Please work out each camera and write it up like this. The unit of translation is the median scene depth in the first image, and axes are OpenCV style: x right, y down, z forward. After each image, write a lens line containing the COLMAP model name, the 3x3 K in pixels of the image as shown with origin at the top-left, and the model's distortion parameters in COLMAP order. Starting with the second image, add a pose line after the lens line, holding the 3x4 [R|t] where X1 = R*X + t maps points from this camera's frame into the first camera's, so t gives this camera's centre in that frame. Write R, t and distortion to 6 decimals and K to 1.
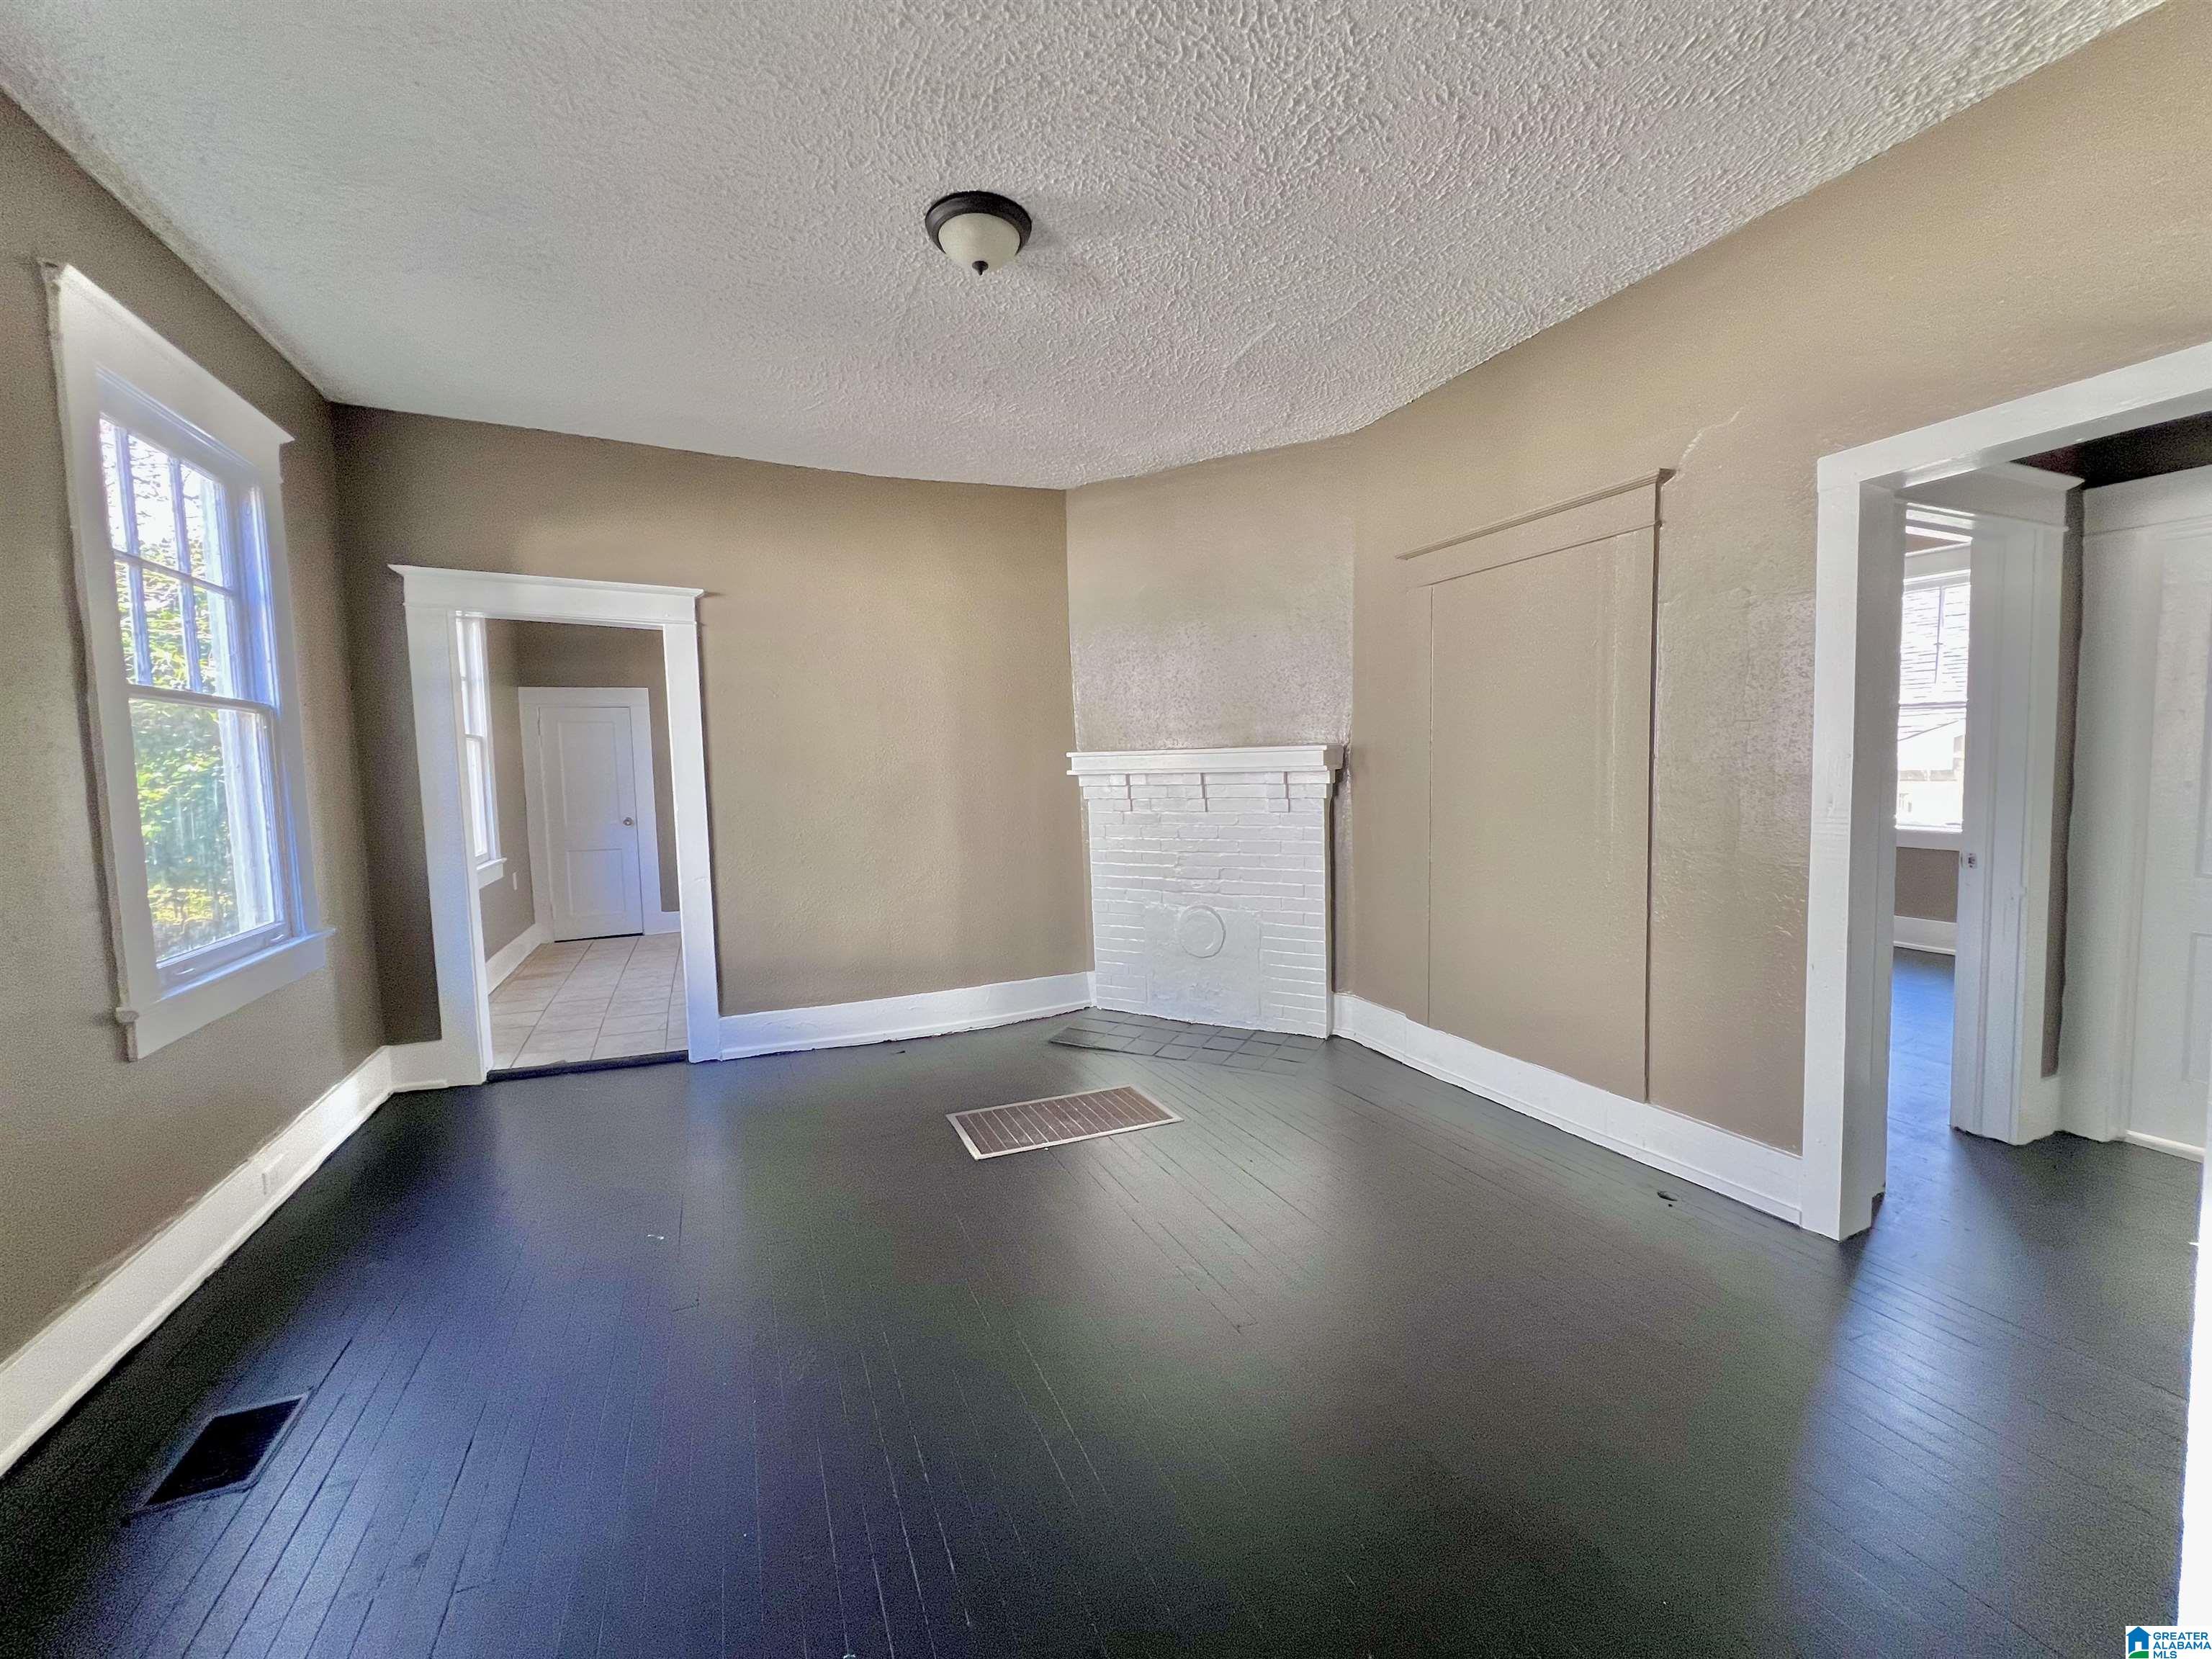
lens RADIAL K [[876.8, 0, 1106.7], [0, 876.8, 824.1], [0, 0, 1]] dist [0.003872, 0.000126]
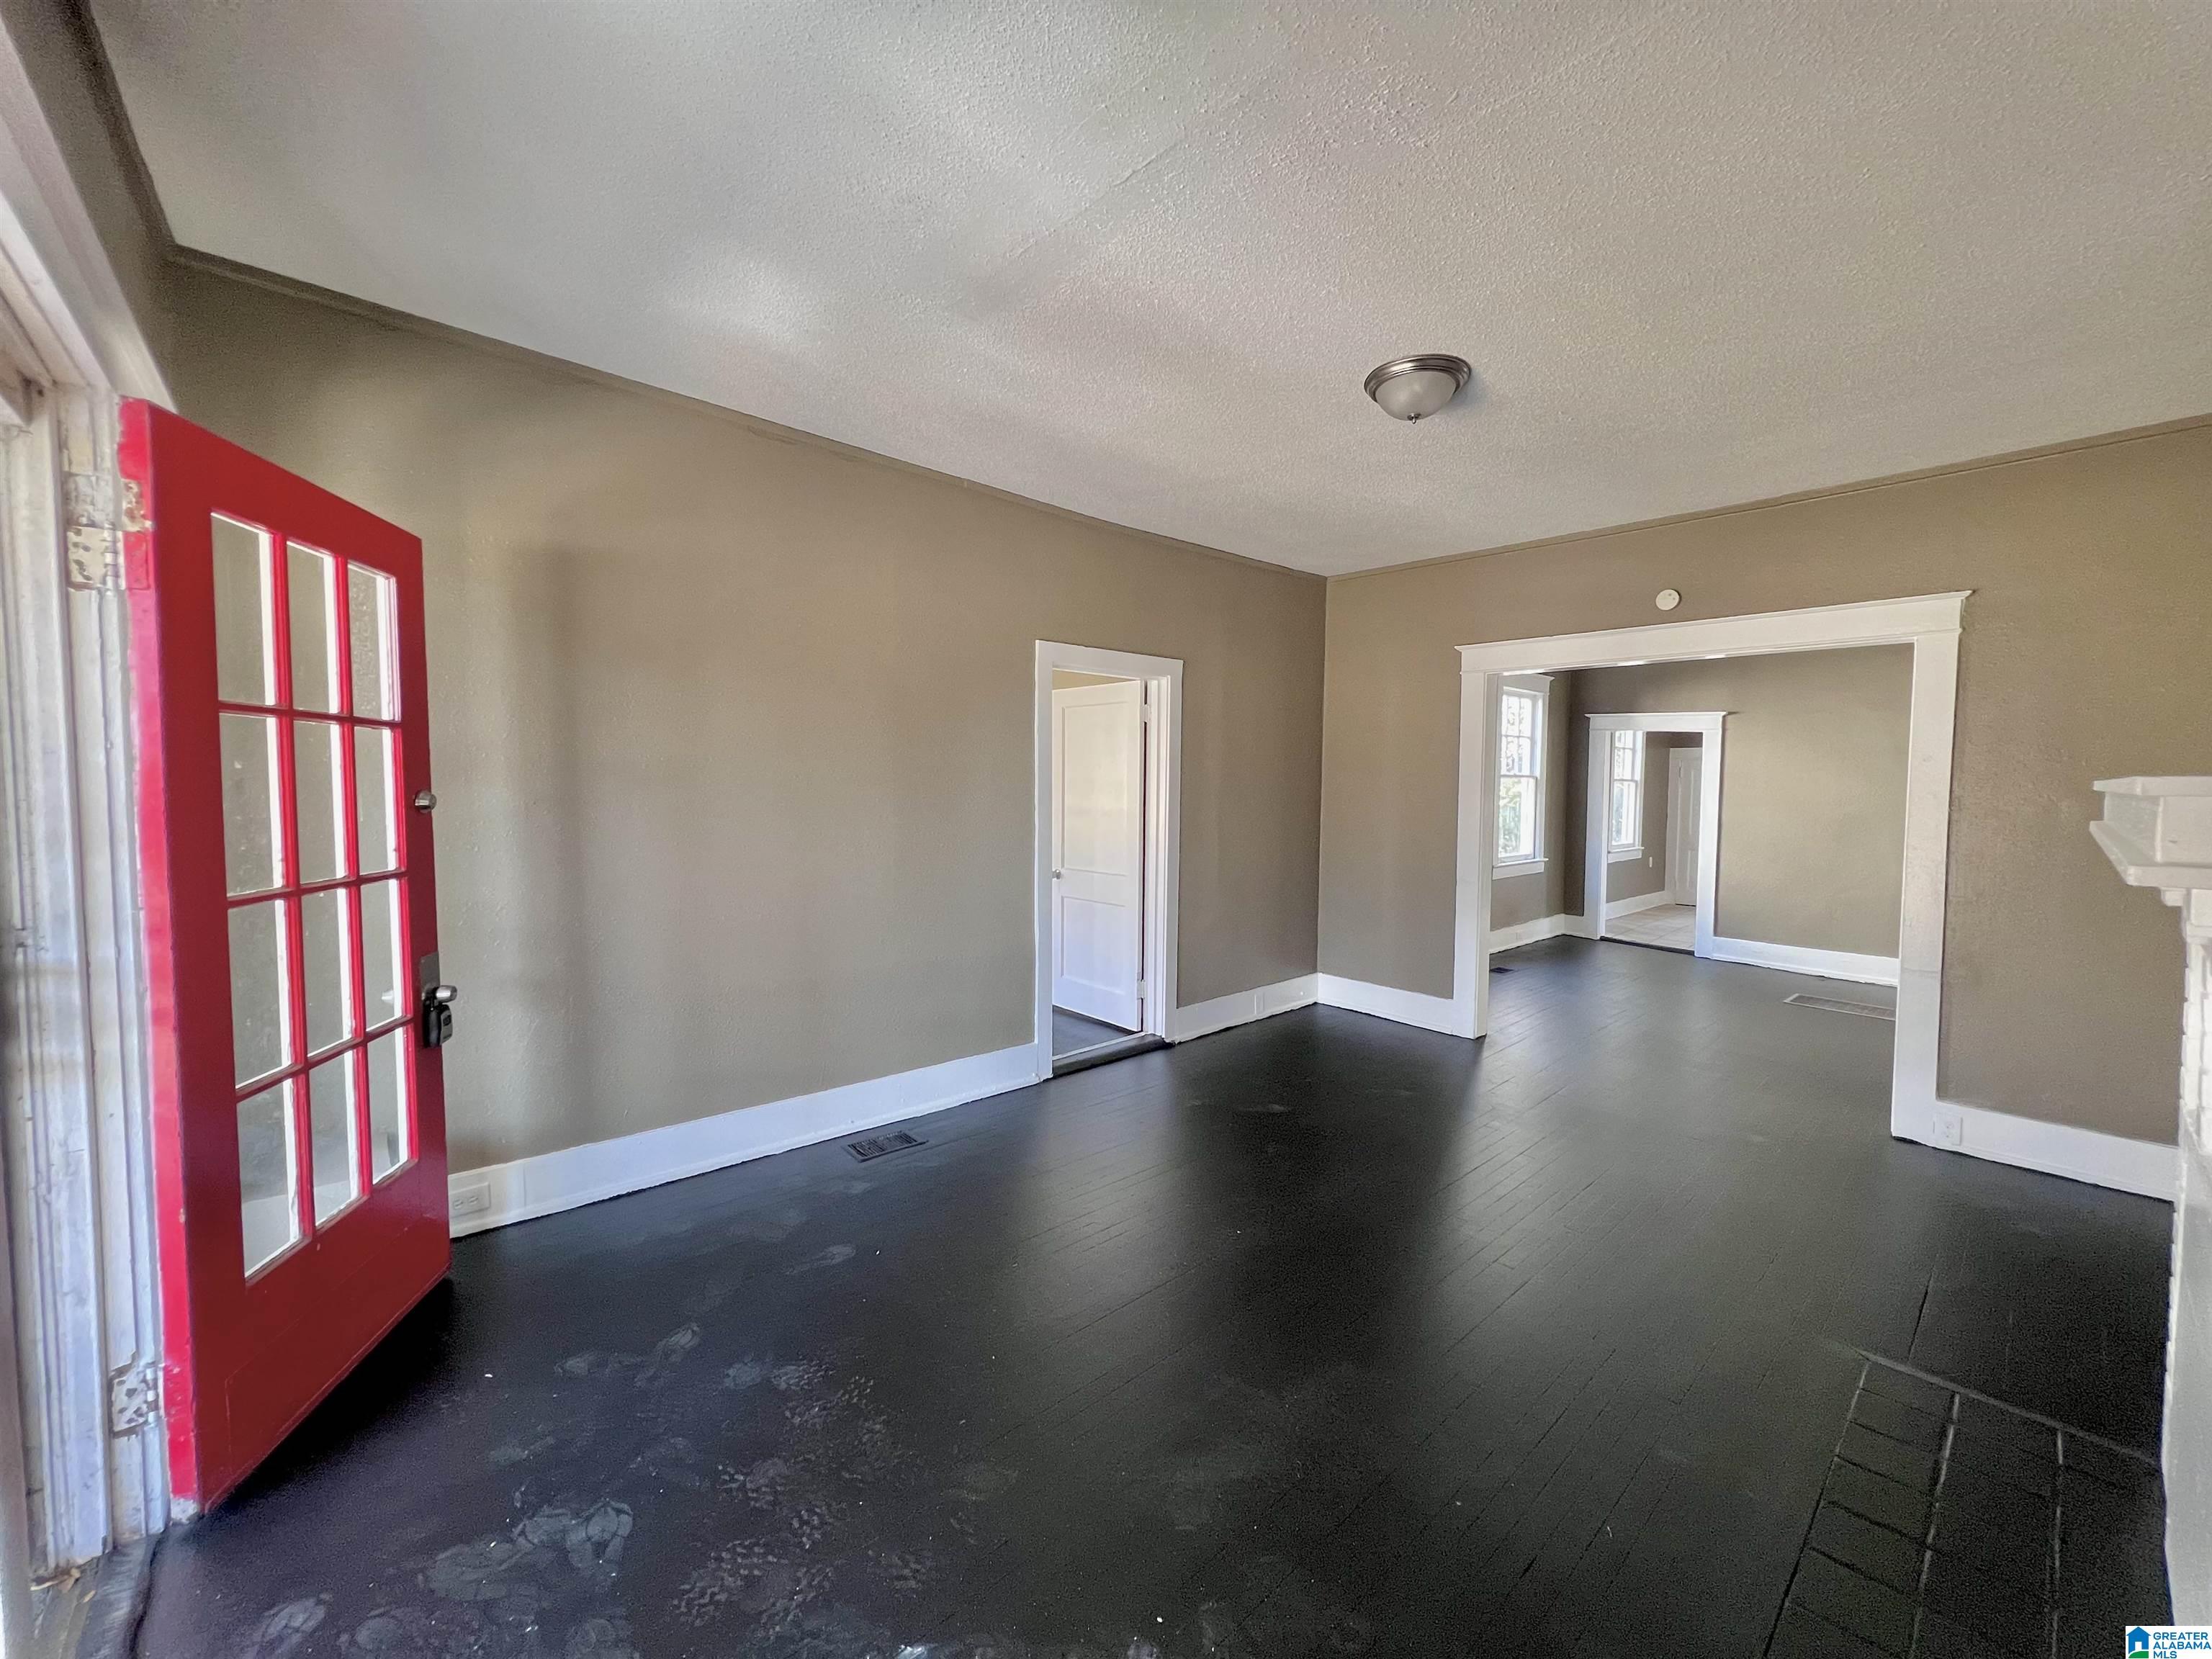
lens RADIAL K [[876.8, 0, 1105.0], [0, 876.8, 823.9], [0, 0, 1]] dist [0.003872, 0.000126]
pose [[0.324111, 0.069874, -0.943435, 0.903829], [-0.083626, 0.995481, 0.044999, 0.003914], [0.942316, 0.064311, 0.328490, -0.870113]]
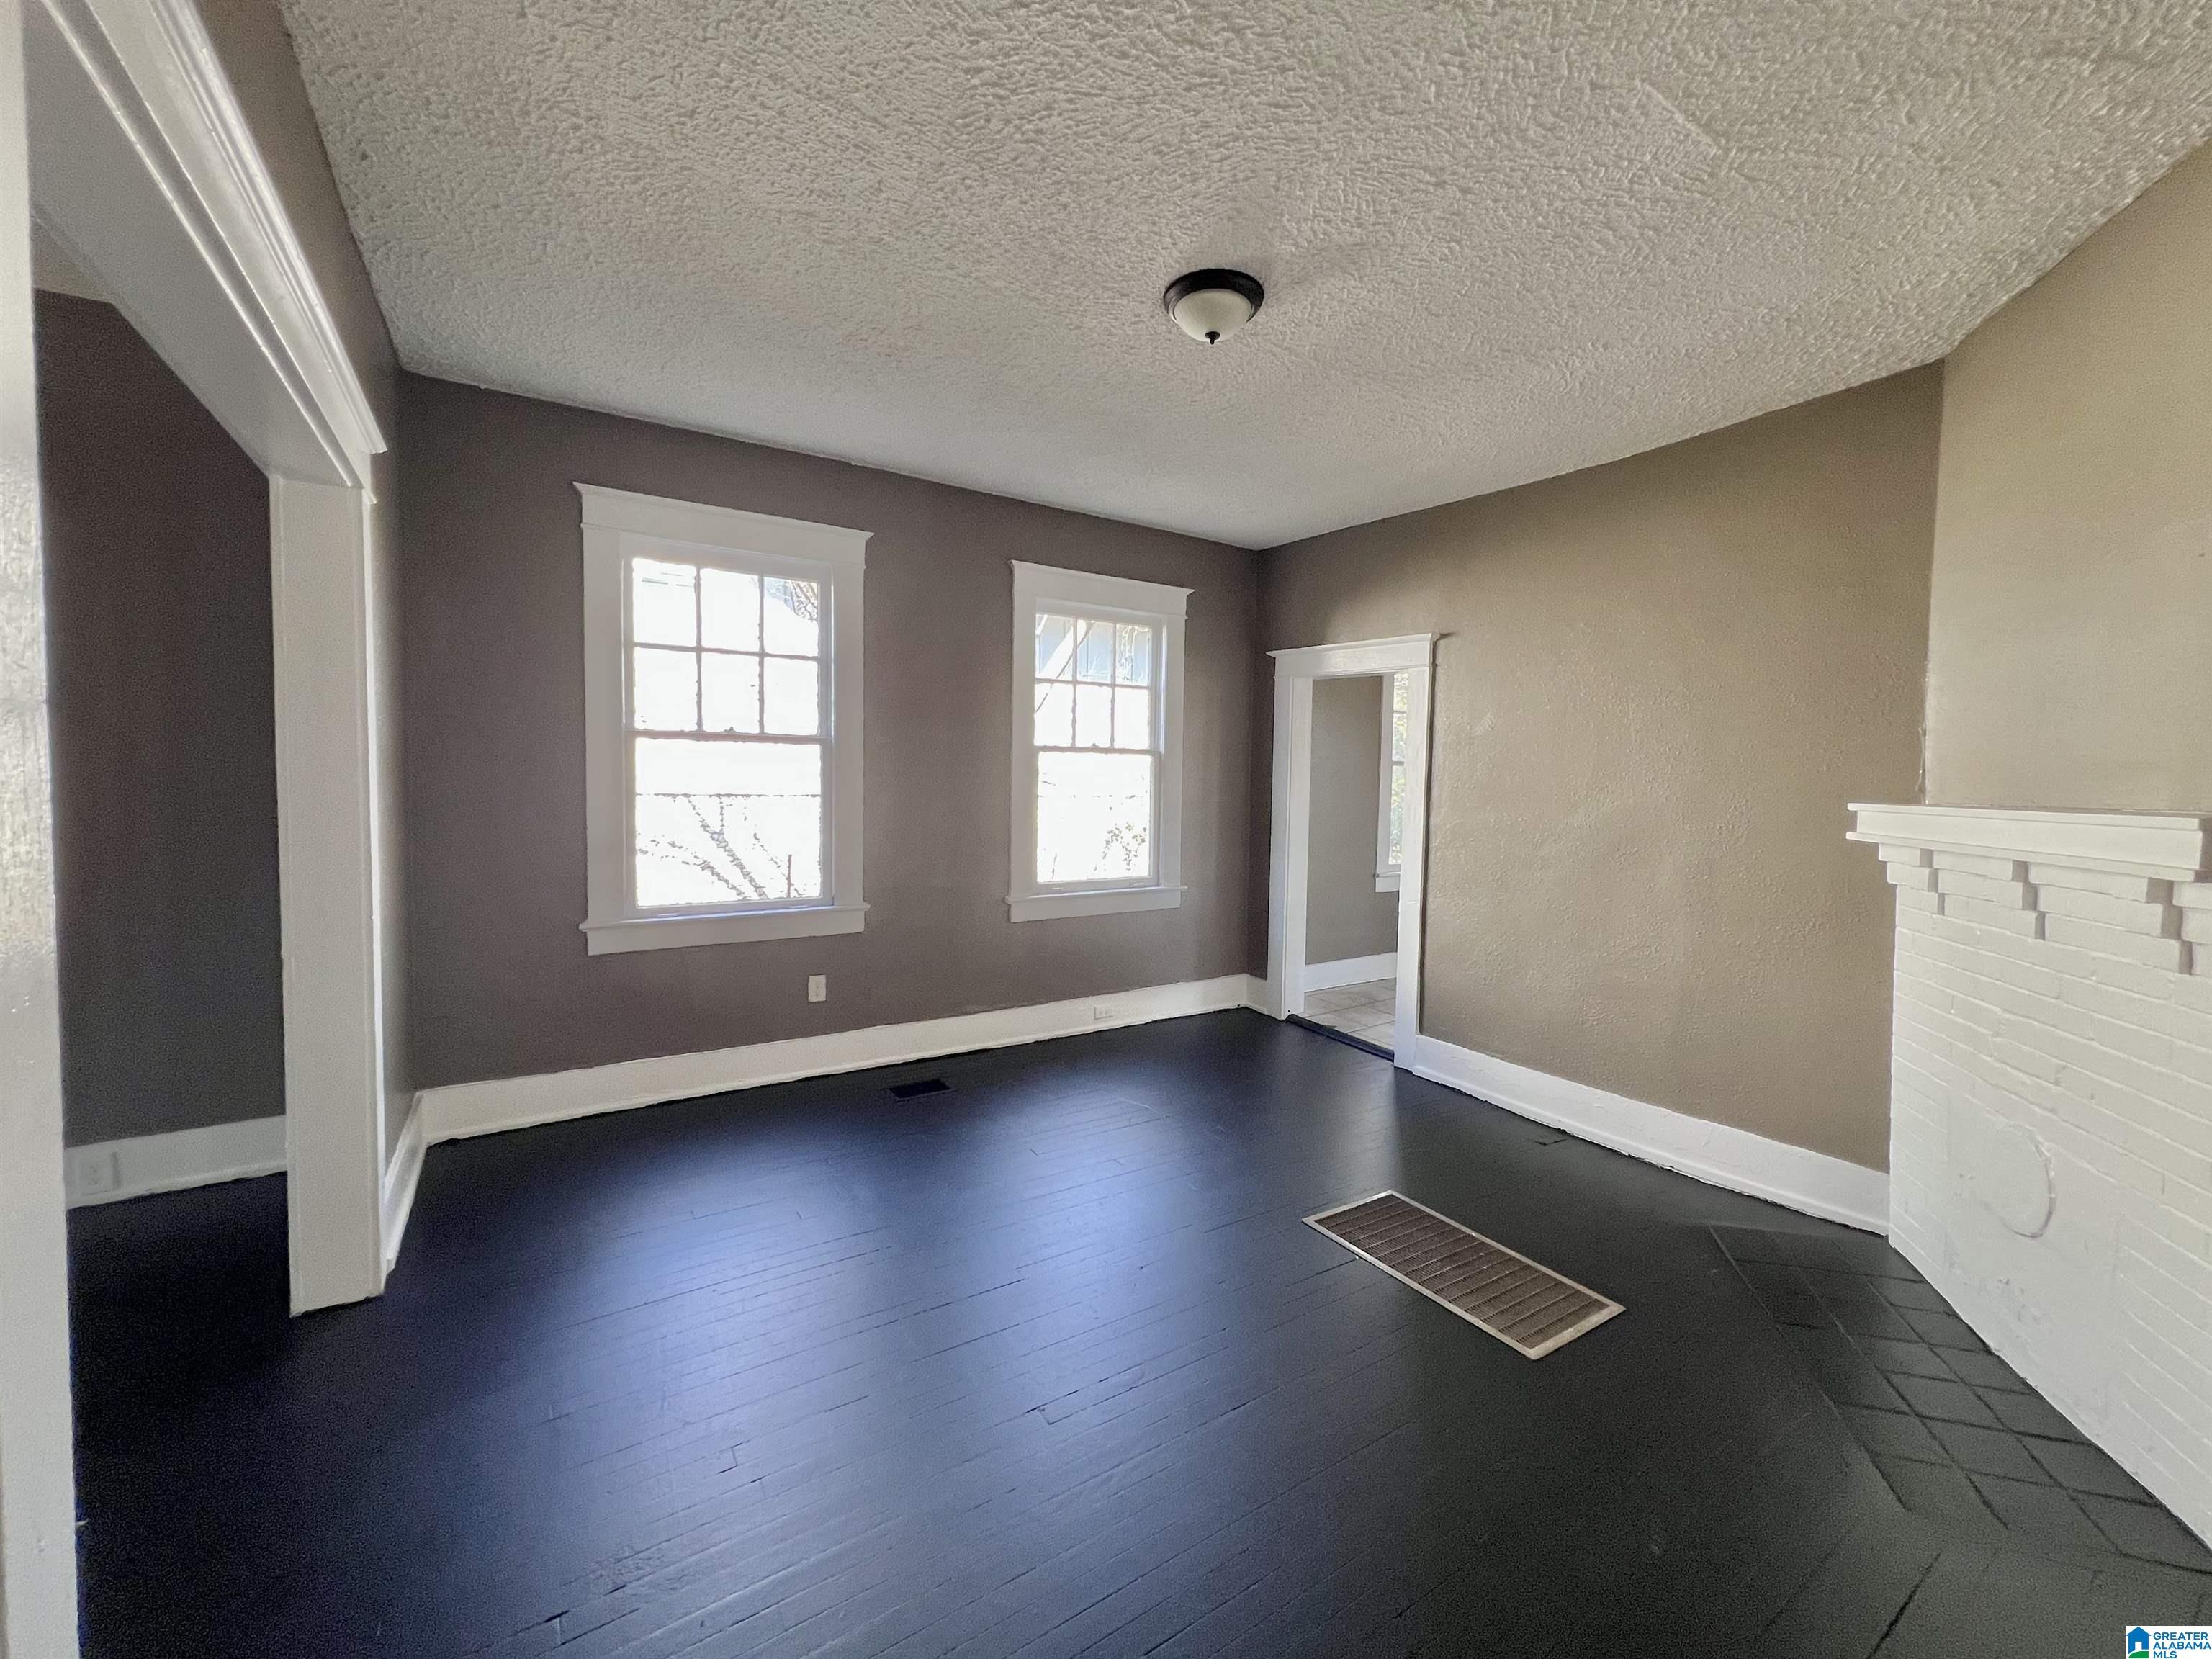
lens RADIAL K [[876.8, 0, 1111.6], [0, 876.8, 819.9], [0, 0, 1]] dist [0.003872, 0.000126]
pose [[0.180496, 0.074231, -0.980771, 0.519496], [-0.087635, 0.994396, 0.059134, -0.068288], [0.979664, 0.075276, 0.185990, 0.423340]]
